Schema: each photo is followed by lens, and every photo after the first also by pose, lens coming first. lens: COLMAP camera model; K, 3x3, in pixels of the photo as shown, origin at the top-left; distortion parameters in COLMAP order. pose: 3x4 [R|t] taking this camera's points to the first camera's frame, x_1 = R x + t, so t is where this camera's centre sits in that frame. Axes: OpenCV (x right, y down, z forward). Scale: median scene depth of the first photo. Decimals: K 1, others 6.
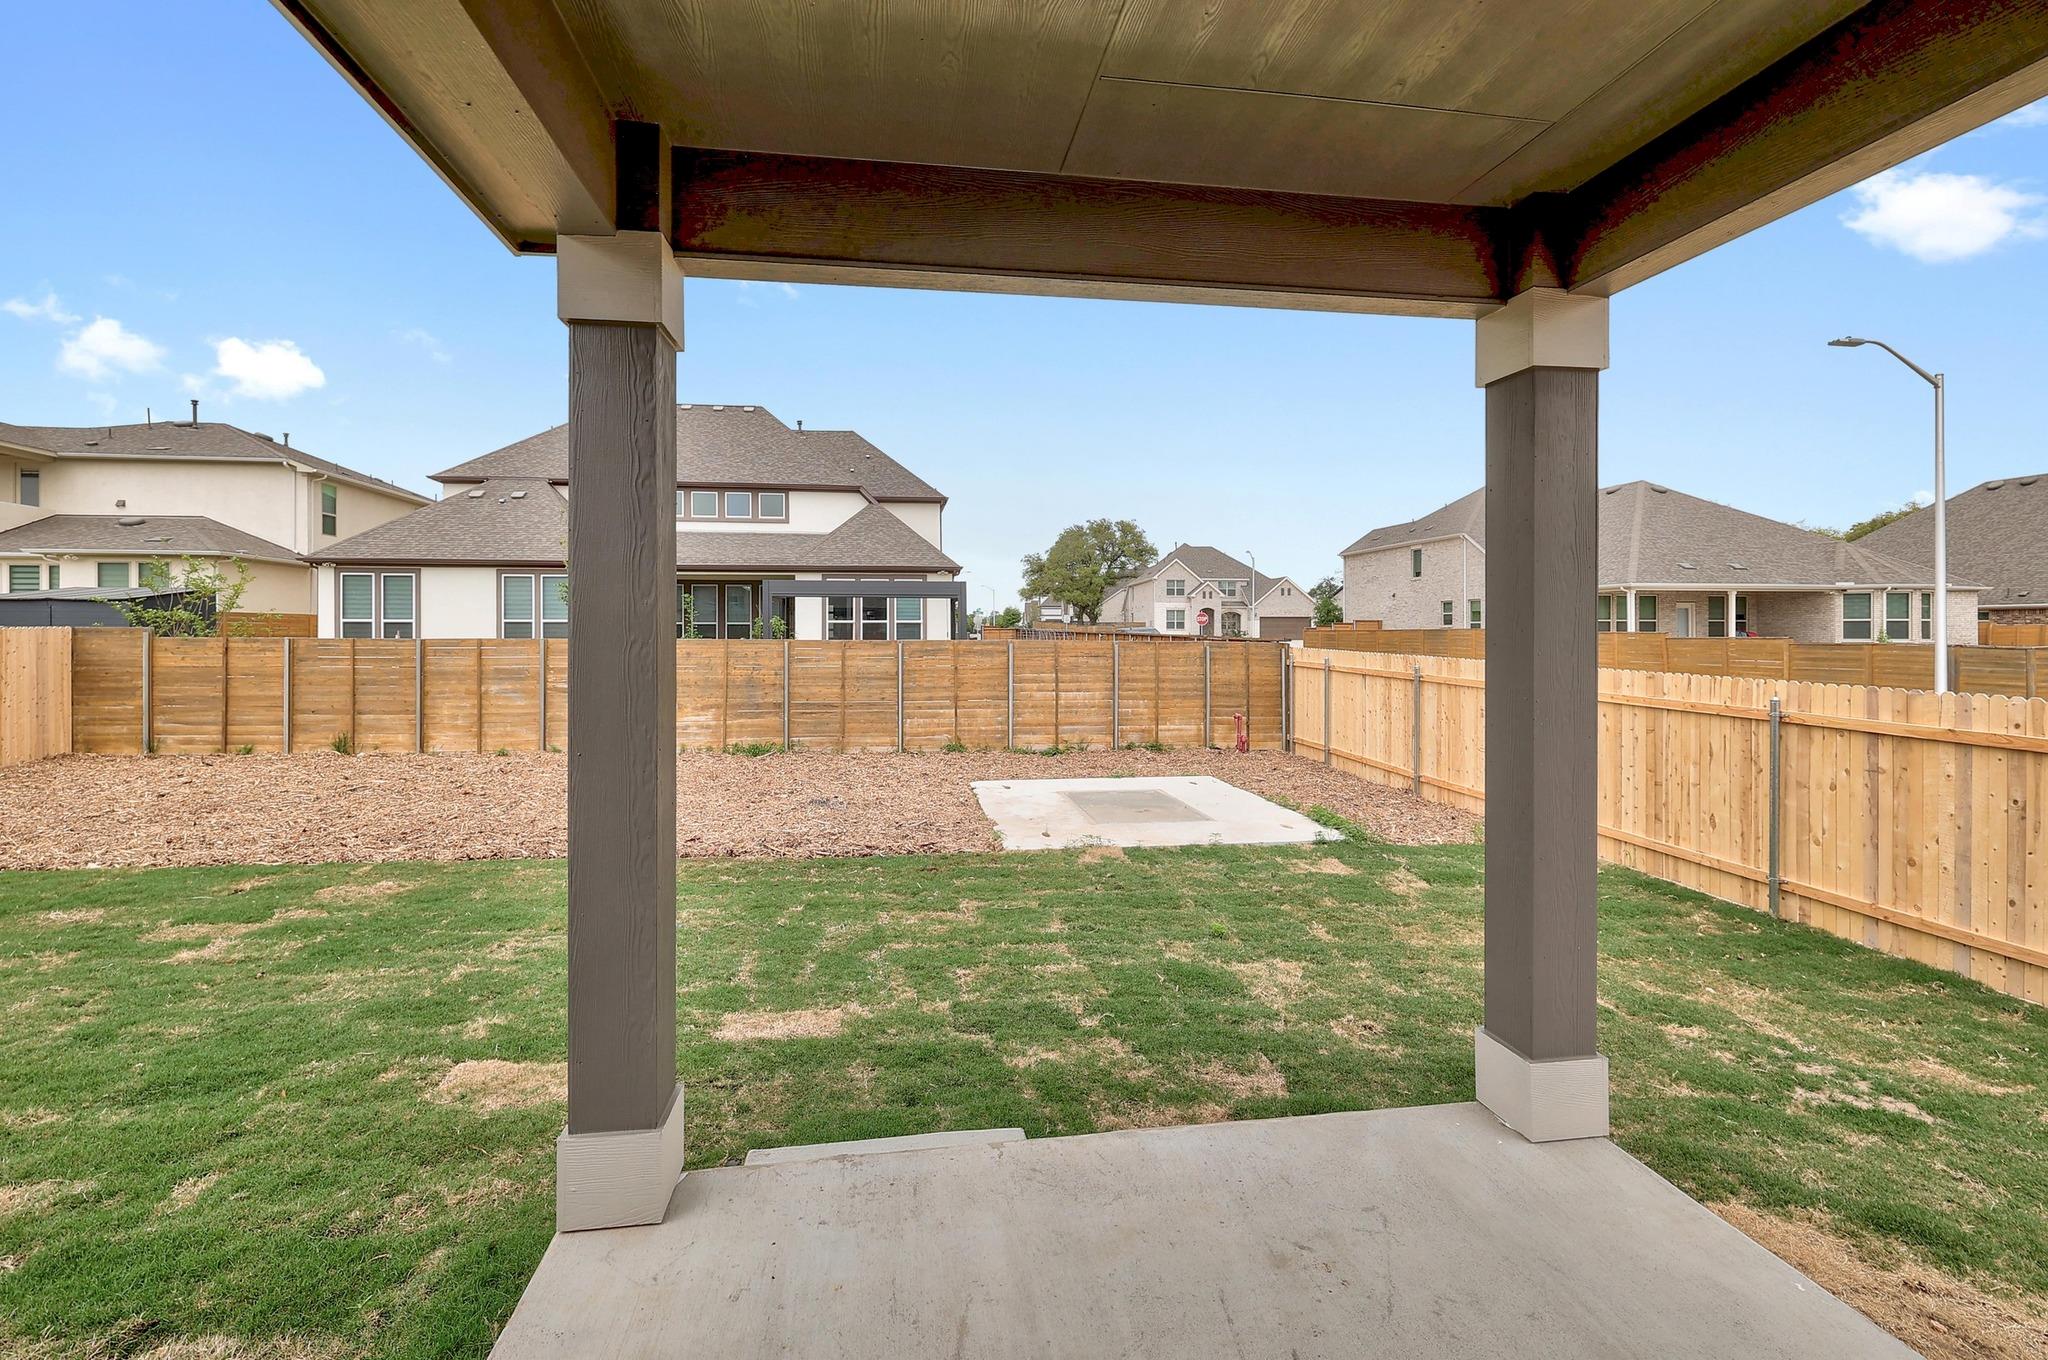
lens RADIAL K [[889.9, 0, 1013.8], [0, 889.9, 658.9], [0, 0, 1]] dist [-0.003056, 0.000023]
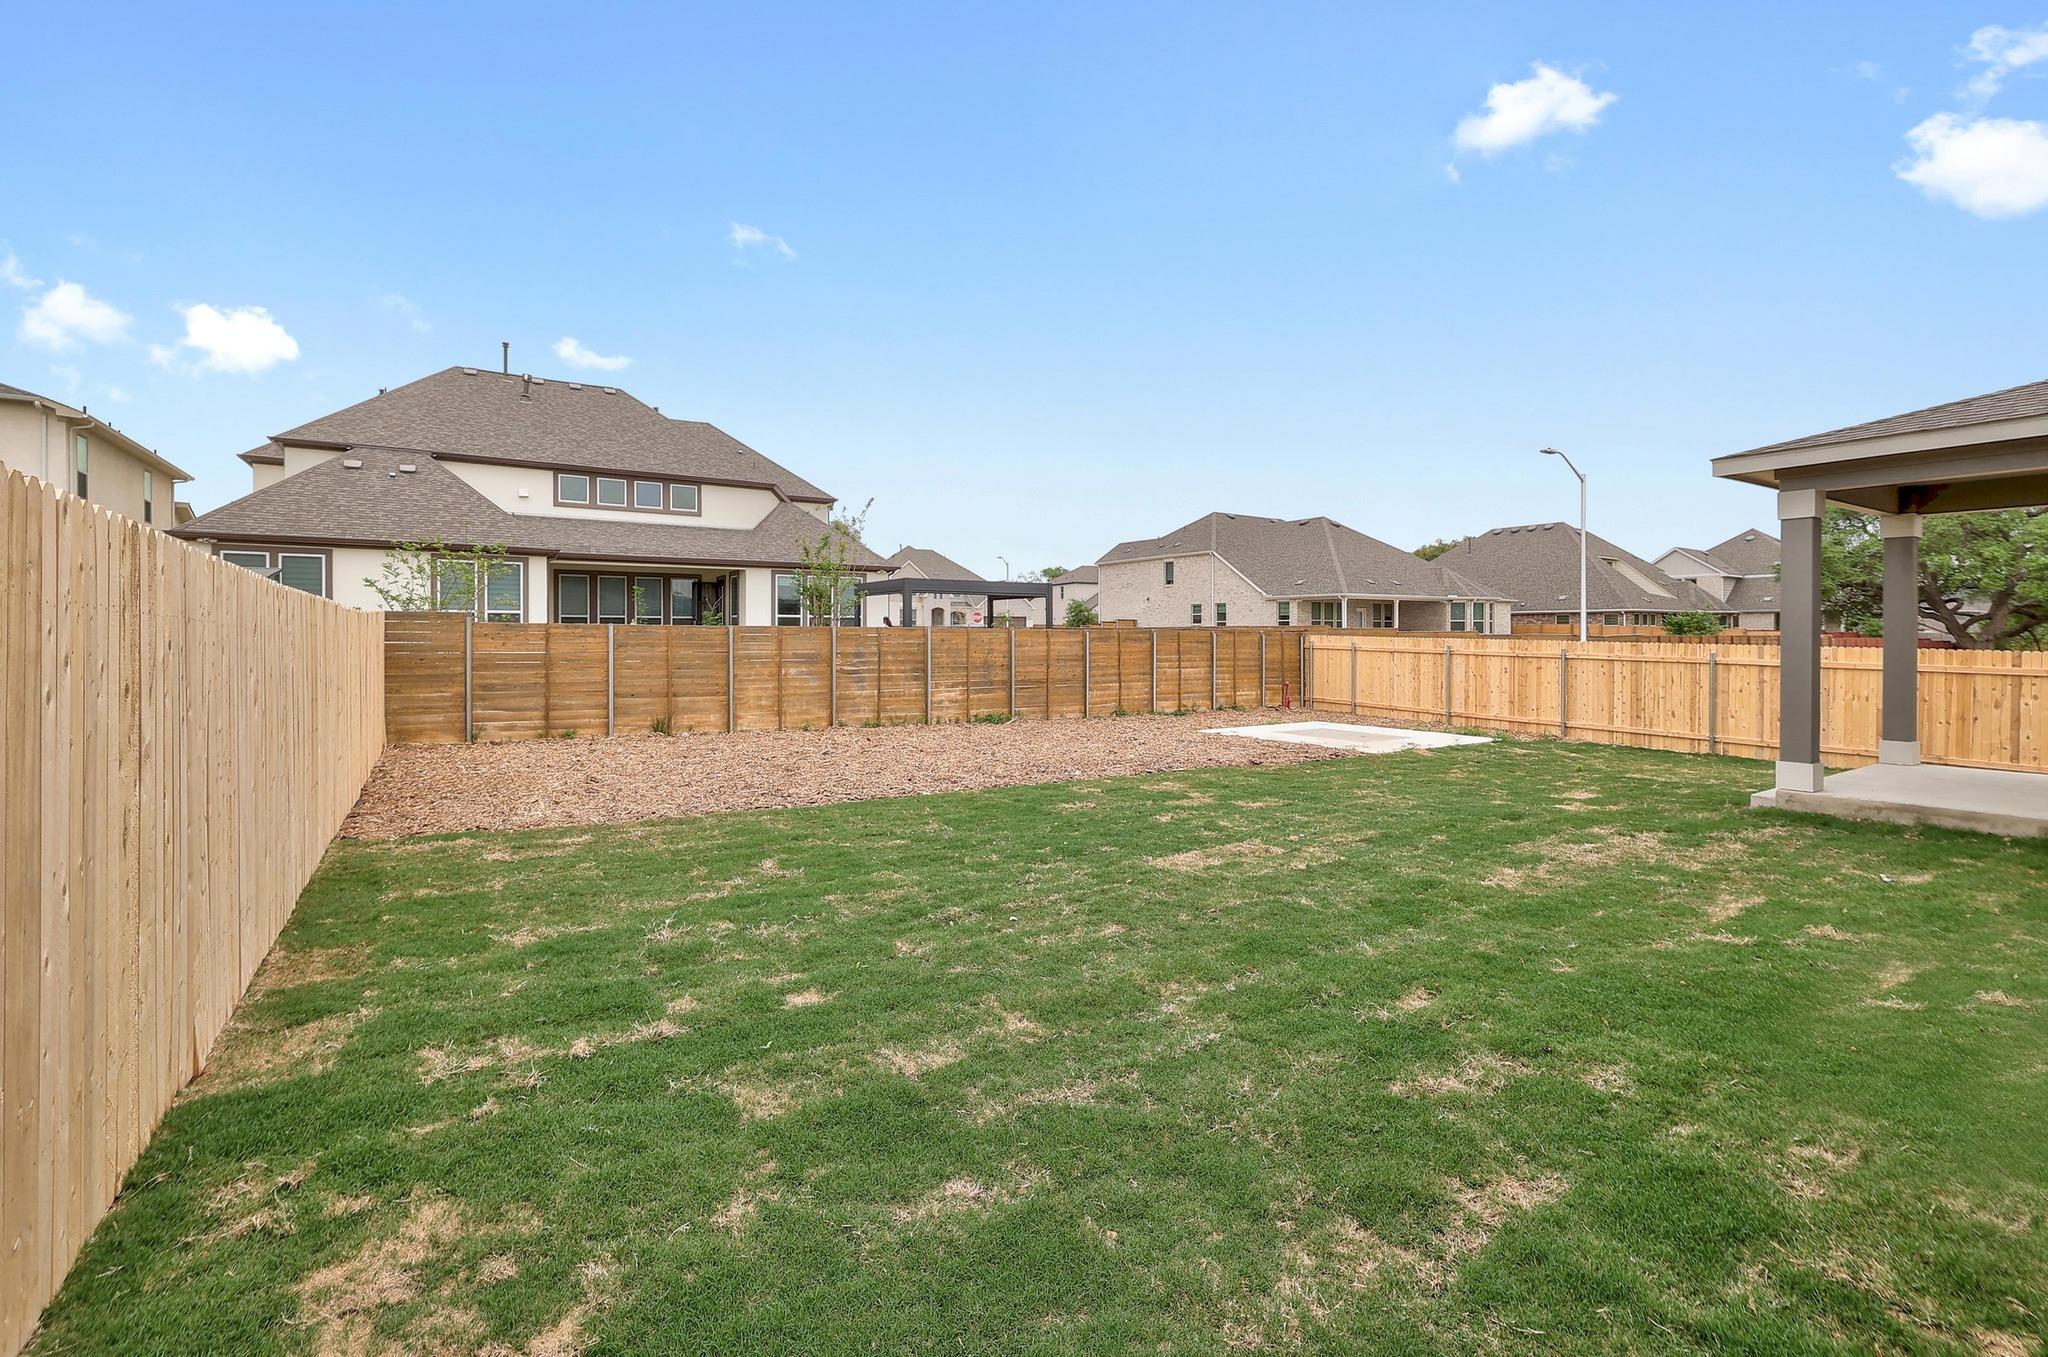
lens RADIAL K [[907.8, 0, 1028.7], [0, 907.8, 642.3], [0, 0, 1]] dist [0.002834, 0.000198]
pose [[0.908065, -0.002749, 0.418819, -0.719199], [0.010568, 0.999810, -0.016350, 0.017318], [-0.418695, 0.019273, 0.907922, -0.144139]]
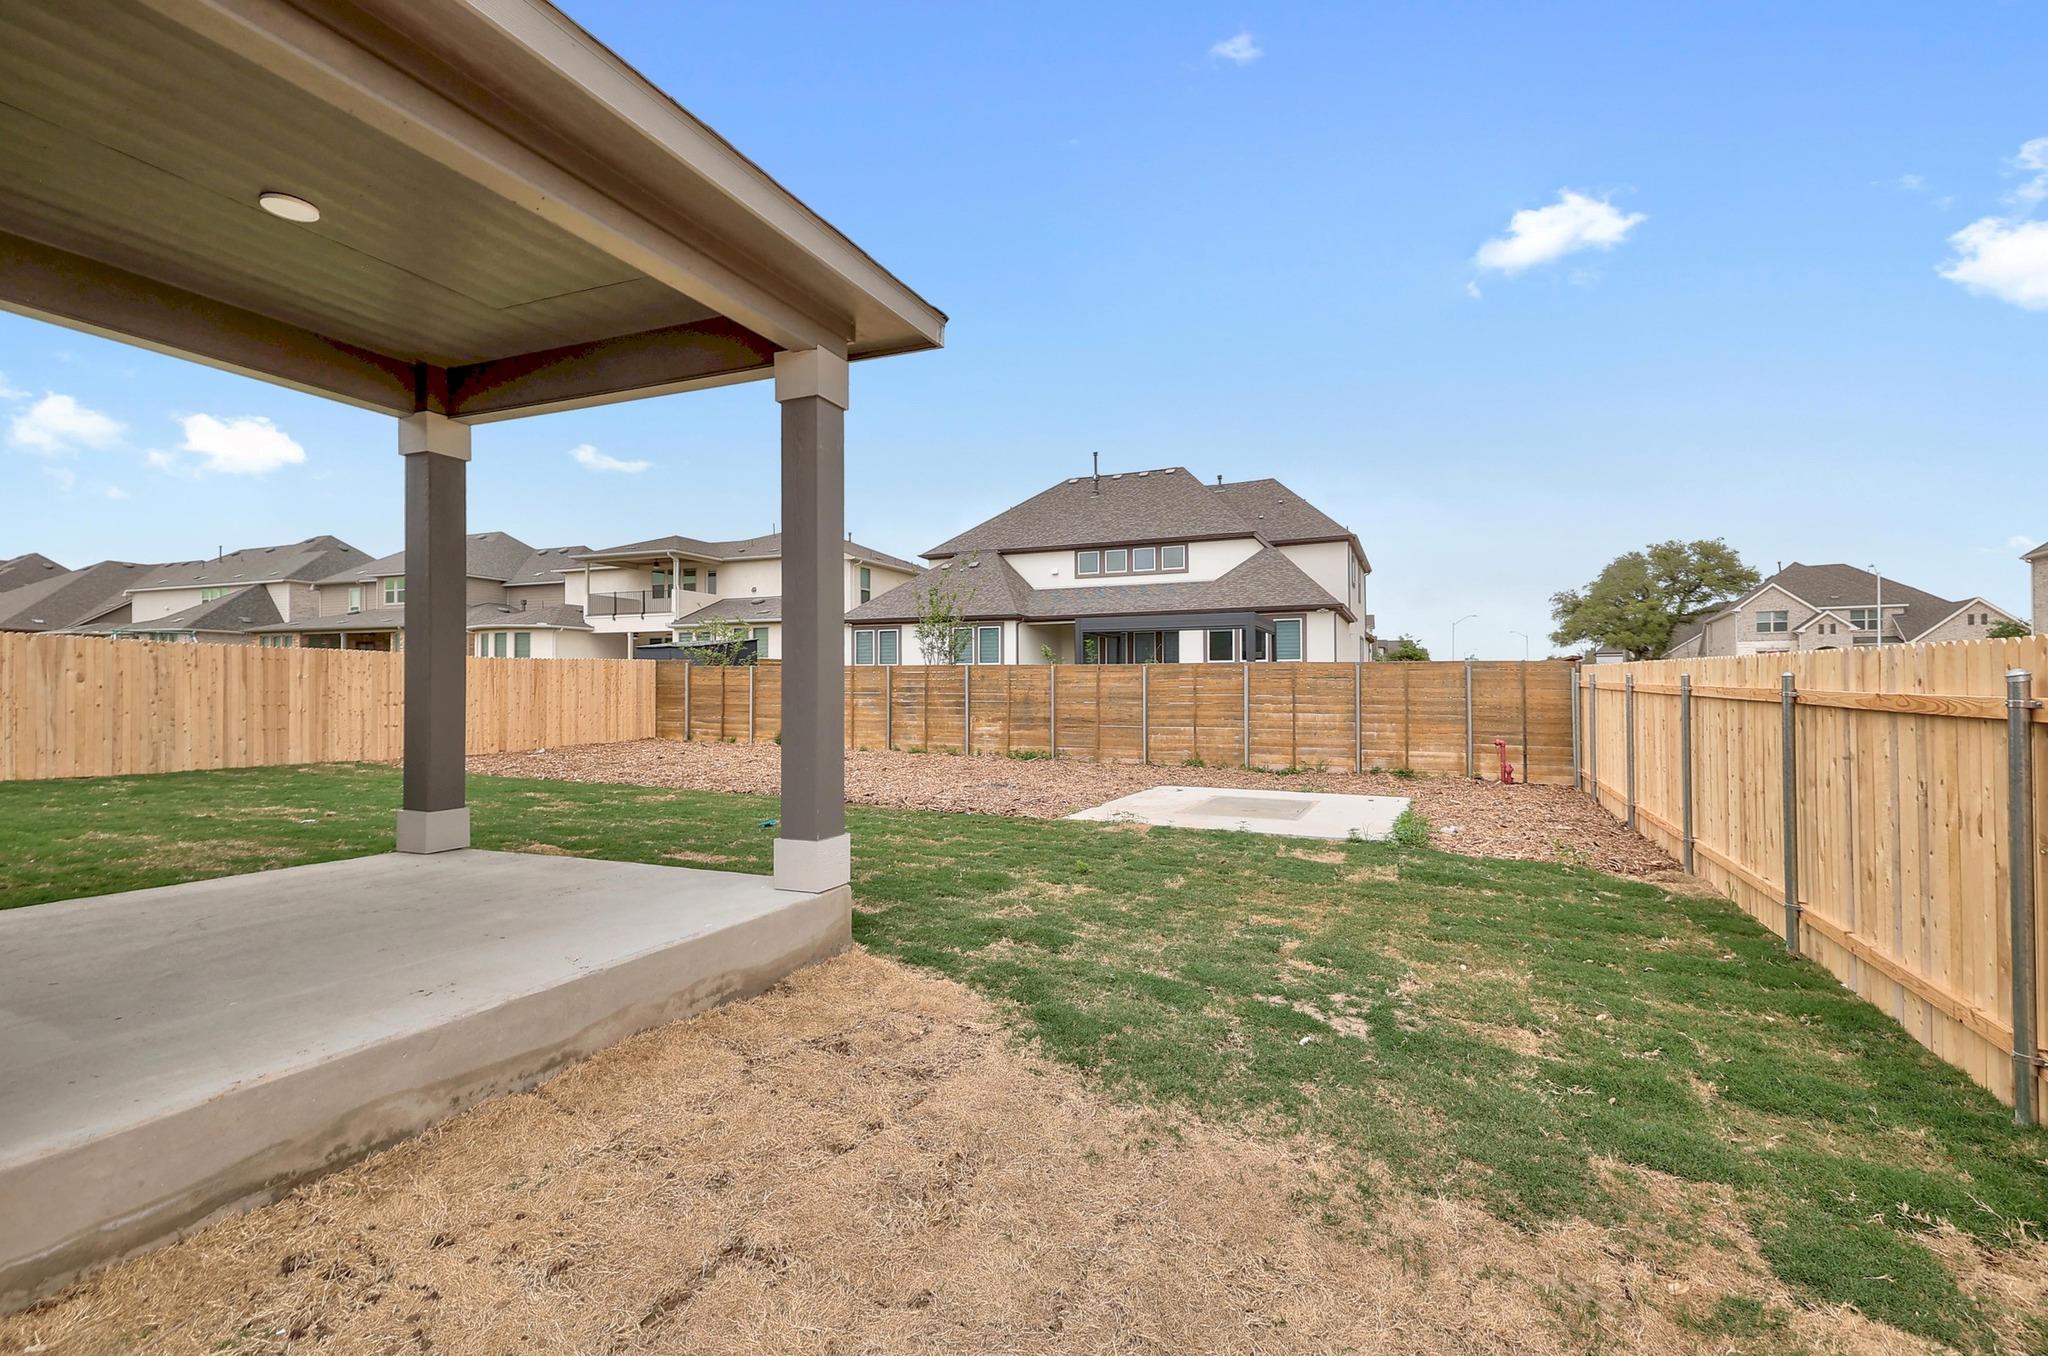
lens RADIAL K [[892.4, 0, 1024.0], [0, 892.4, 678.0], [0, 0, 1]] dist [0.061962, 0.000107]
pose [[0.843461, -0.006873, -0.537147, 0.333077], [-0.016308, 0.999130, -0.038393, 0.041196], [0.536943, 0.041143, 0.842615, -0.025656]]
